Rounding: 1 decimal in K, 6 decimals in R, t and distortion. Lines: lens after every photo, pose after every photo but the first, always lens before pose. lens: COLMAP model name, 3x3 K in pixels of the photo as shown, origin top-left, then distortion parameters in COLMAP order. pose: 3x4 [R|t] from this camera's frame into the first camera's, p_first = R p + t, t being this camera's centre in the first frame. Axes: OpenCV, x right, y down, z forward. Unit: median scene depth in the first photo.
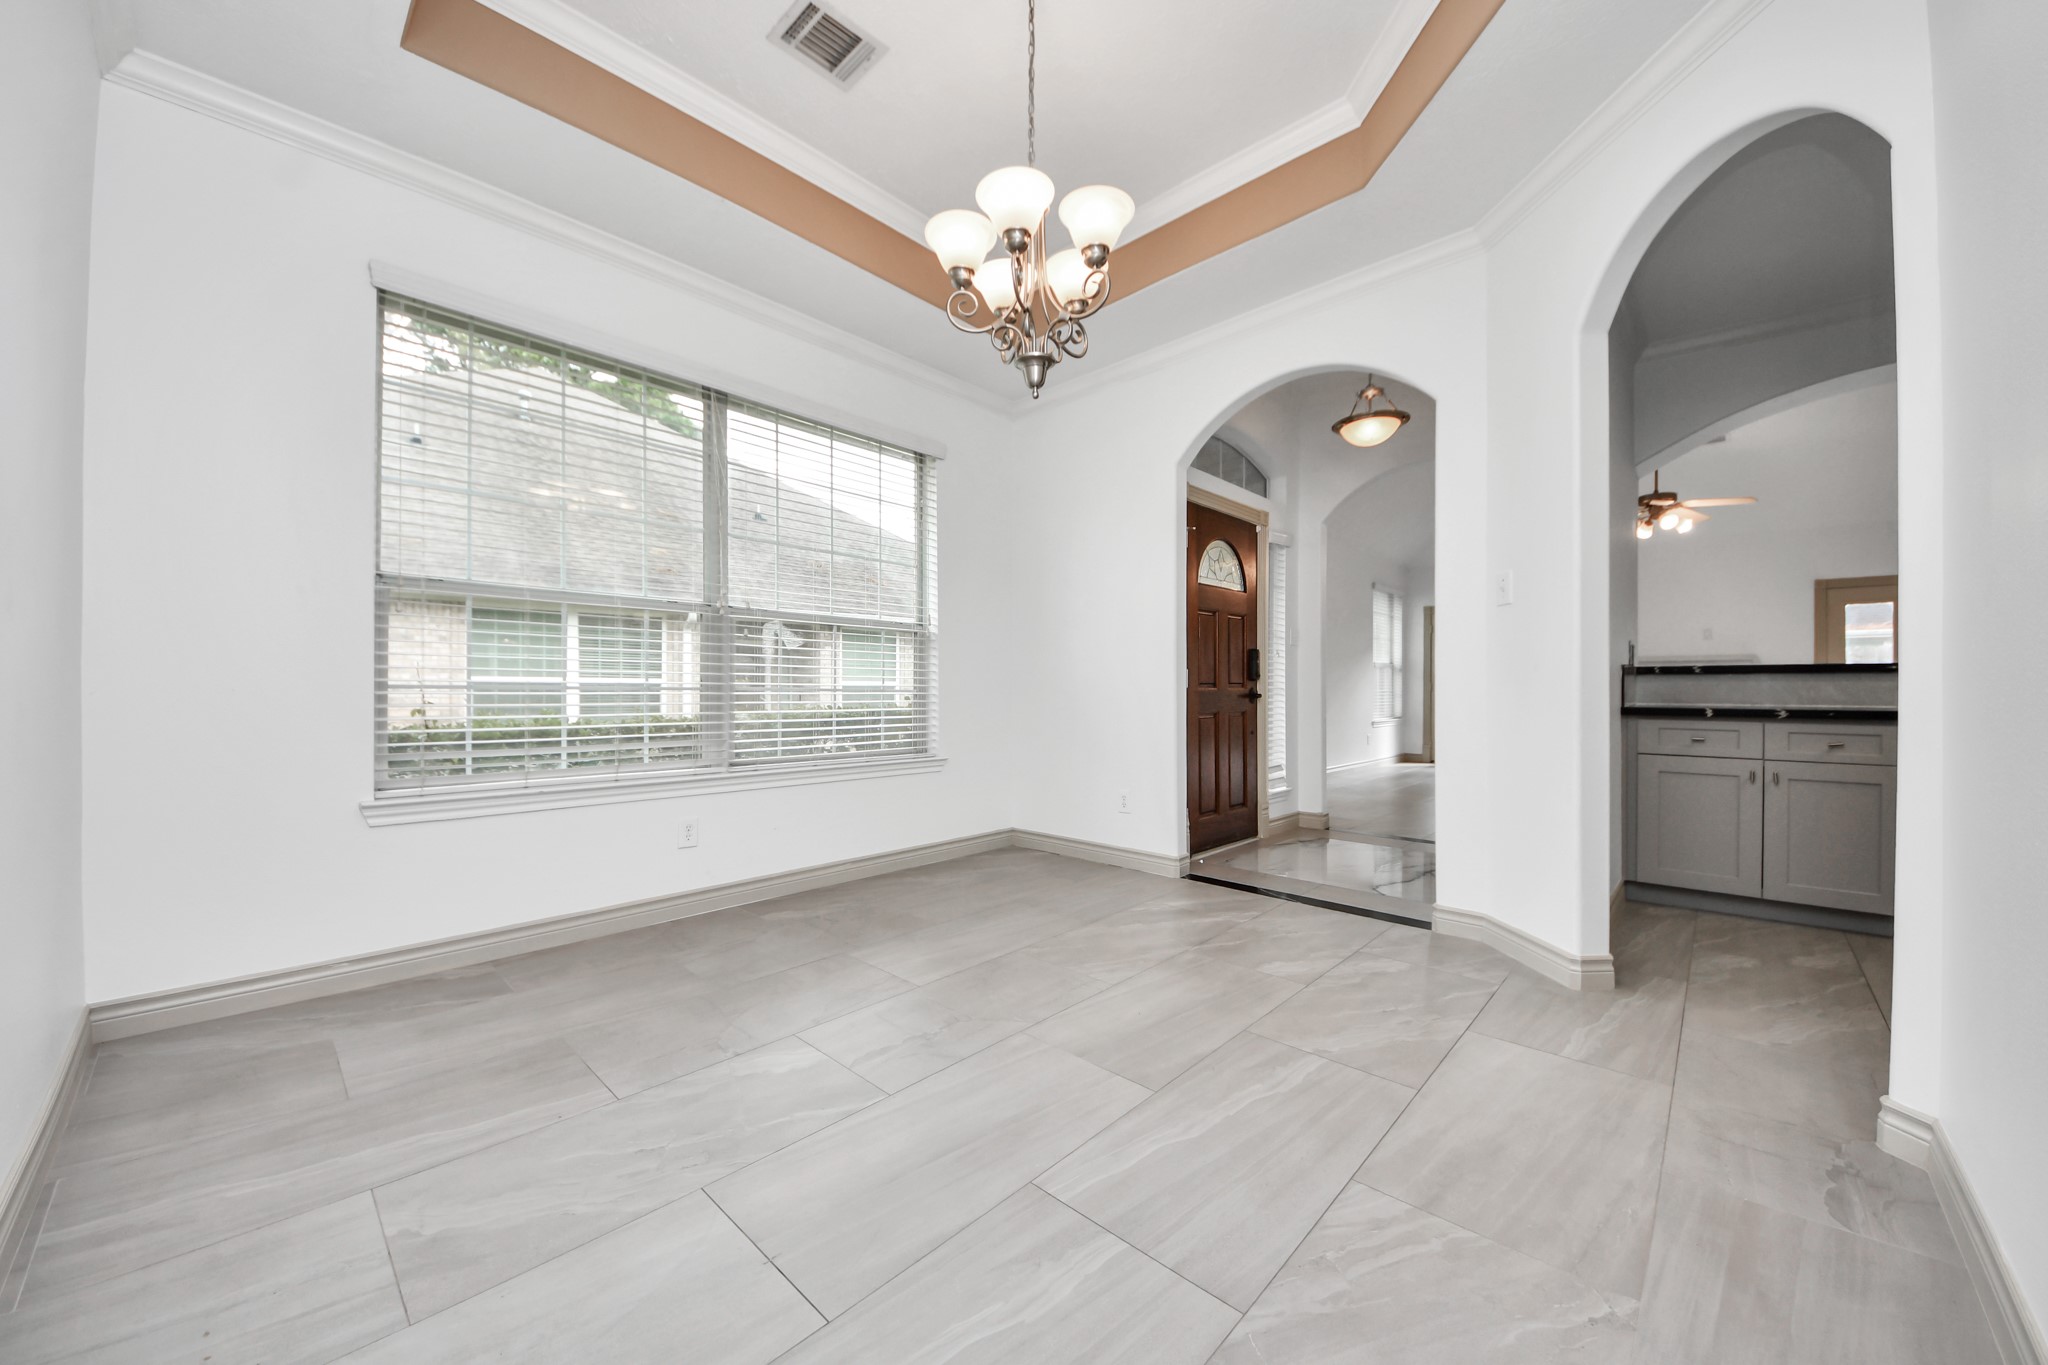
lens RADIAL K [[732.7, 0, 1020.7], [0, 732.7, 689.6], [0, 0, 1]] dist [0.016667, -0.010515]
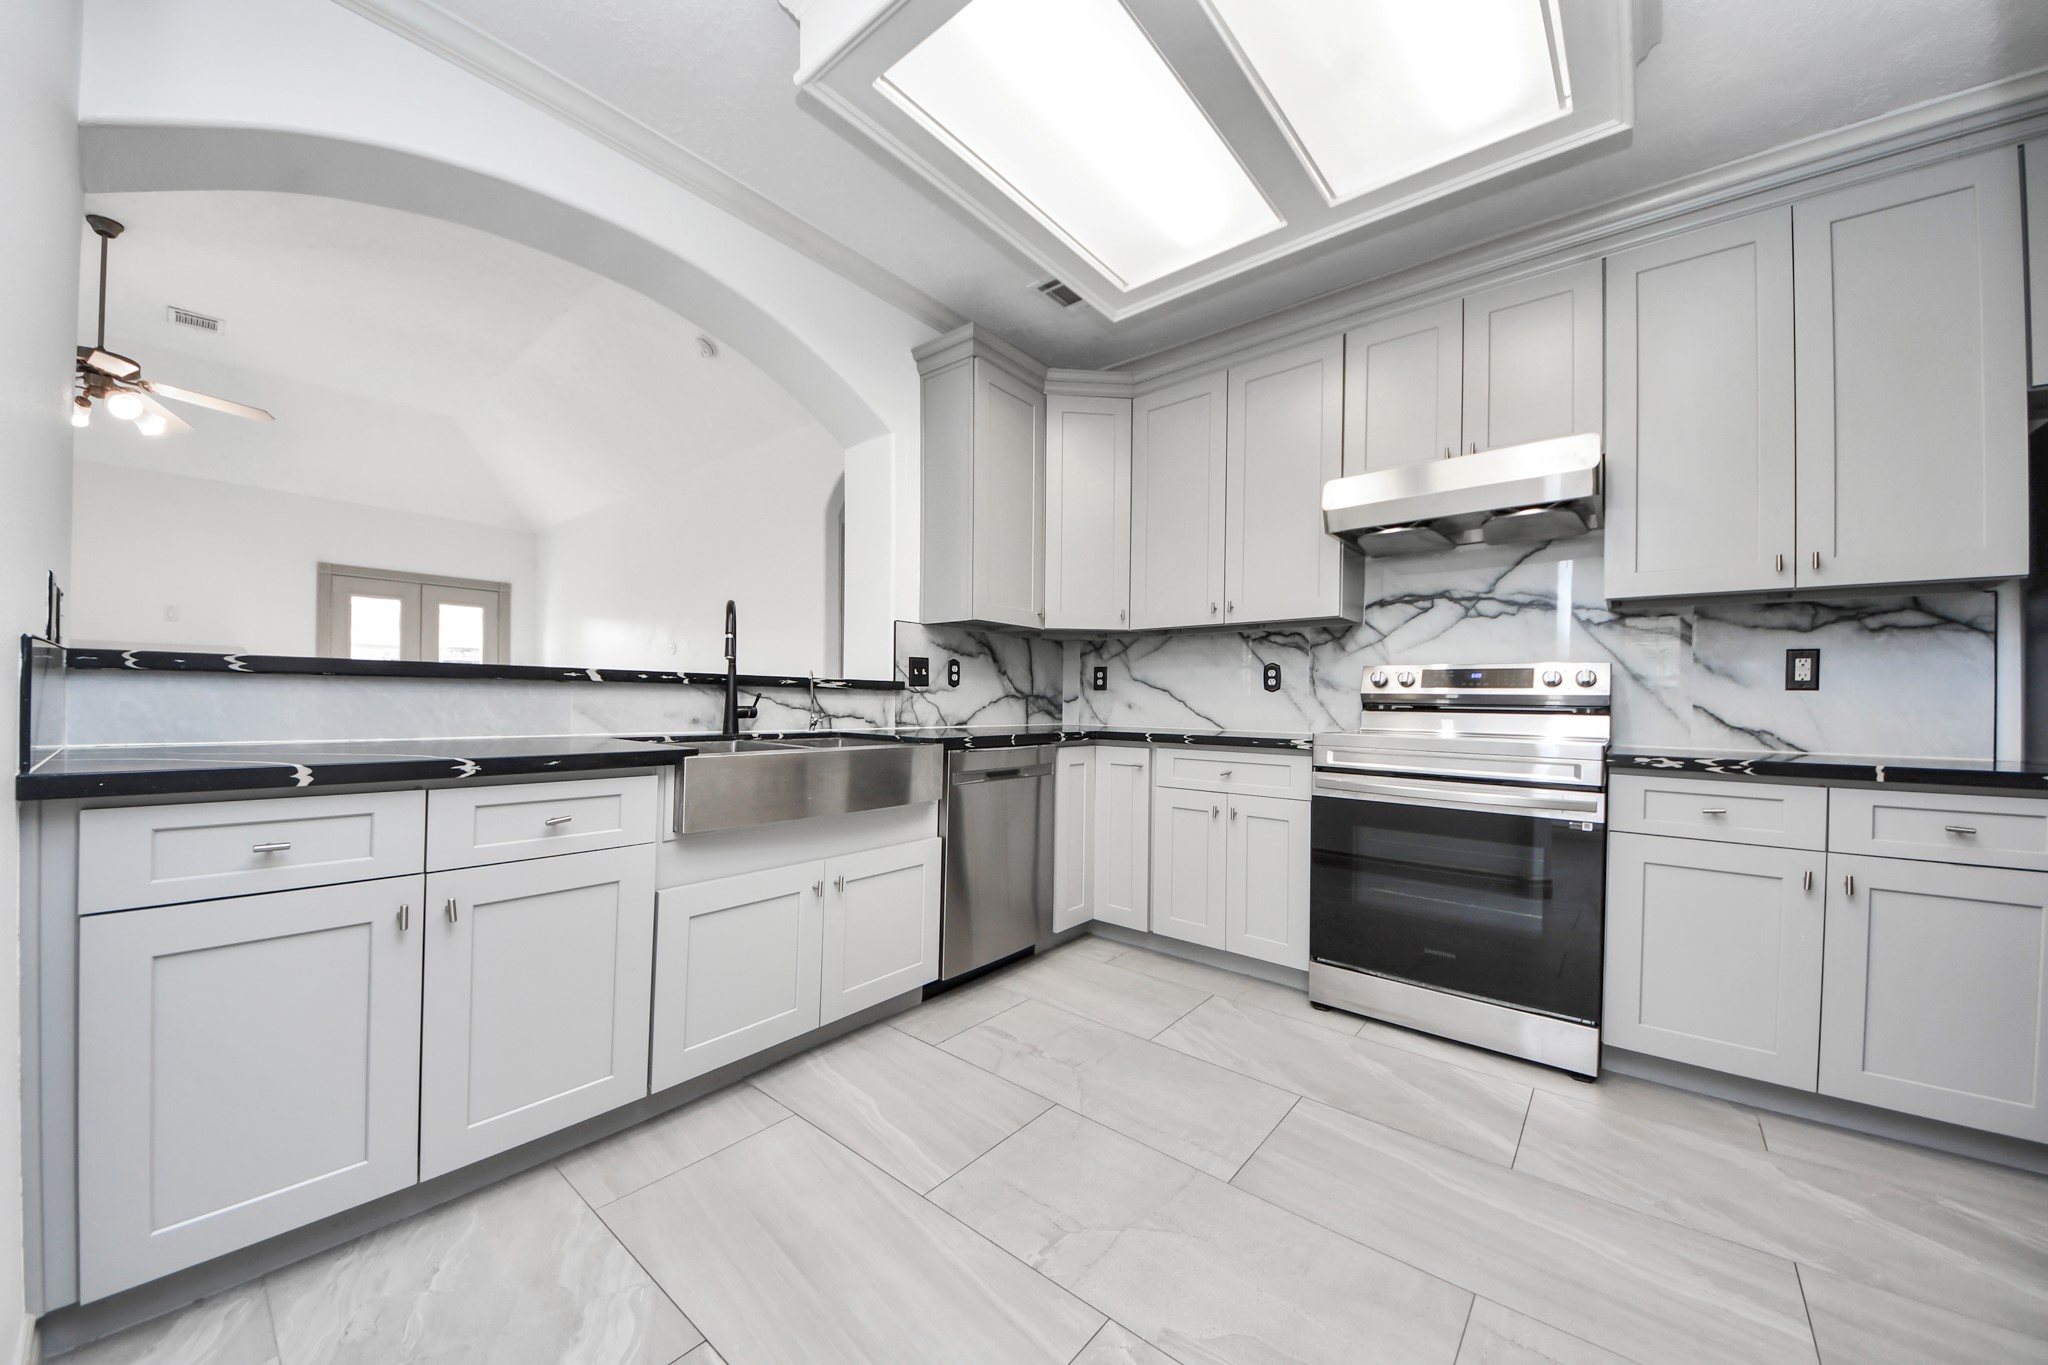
lens RADIAL K [[732.7, 0, 1015.2], [0, 732.7, 699.3], [0, 0, 1]] dist [0.016667, -0.010515]
pose [[-0.058946, 0.000911, 0.998261, 0.613012], [-0.013225, 0.999911, -0.001693, -0.015901], [-0.998174, -0.013302, -0.058929, 0.760121]]
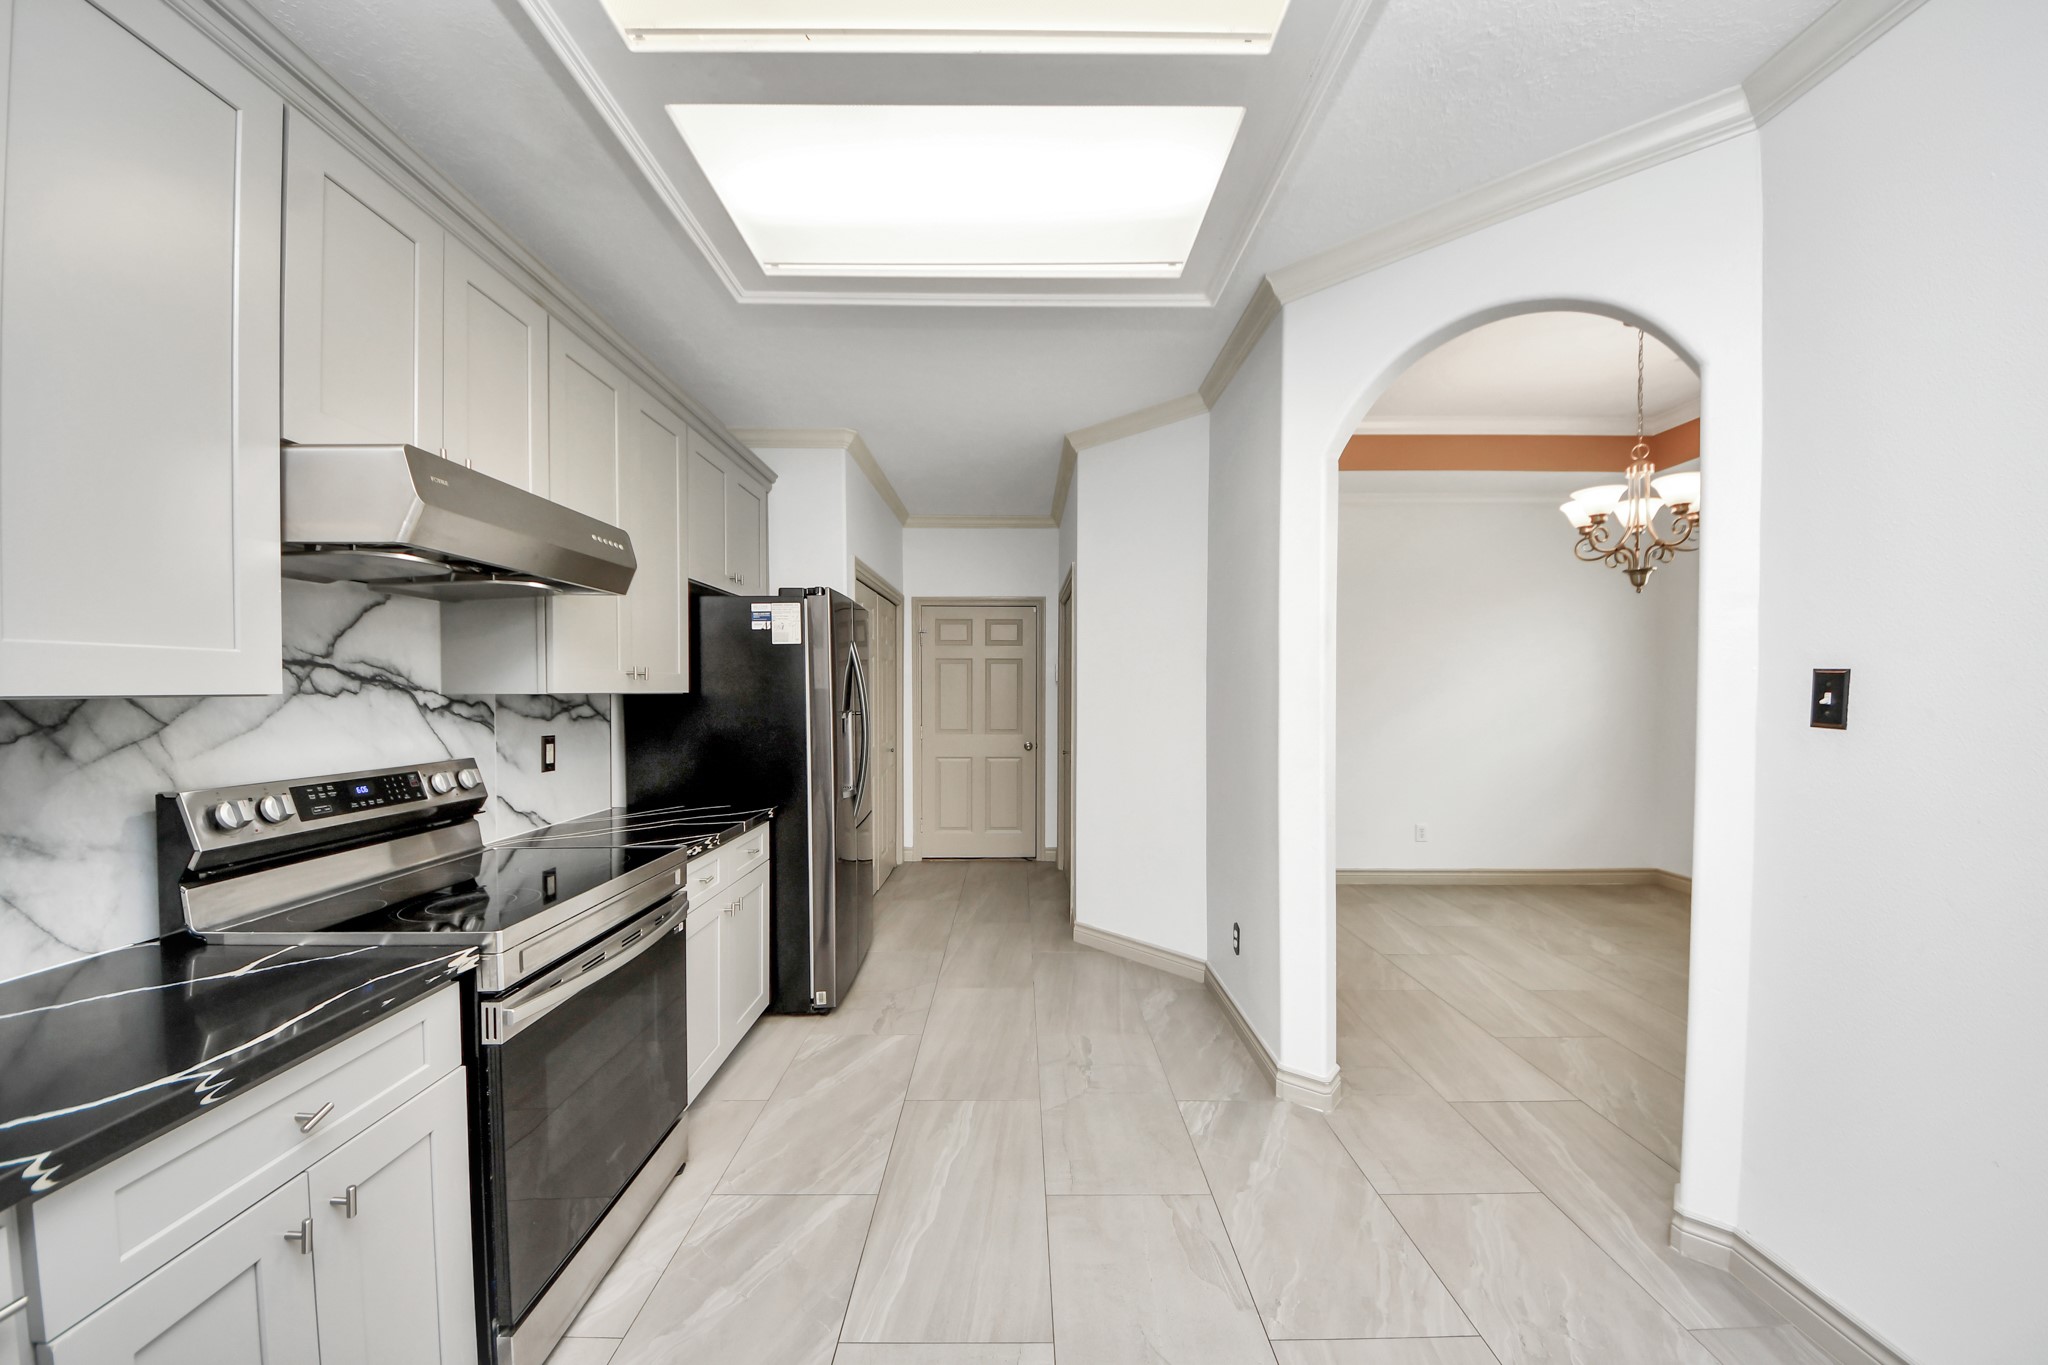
lens RADIAL K [[732.7, 0, 1009.4], [0, 732.7, 706.2], [0, 0, 1]] dist [0.016667, -0.010515]
pose [[-0.726554, 0.012505, -0.686996, 1.581353], [-0.002876, 0.999770, 0.021241, -0.142789], [0.687104, 0.017409, -0.726351, 0.932866]]
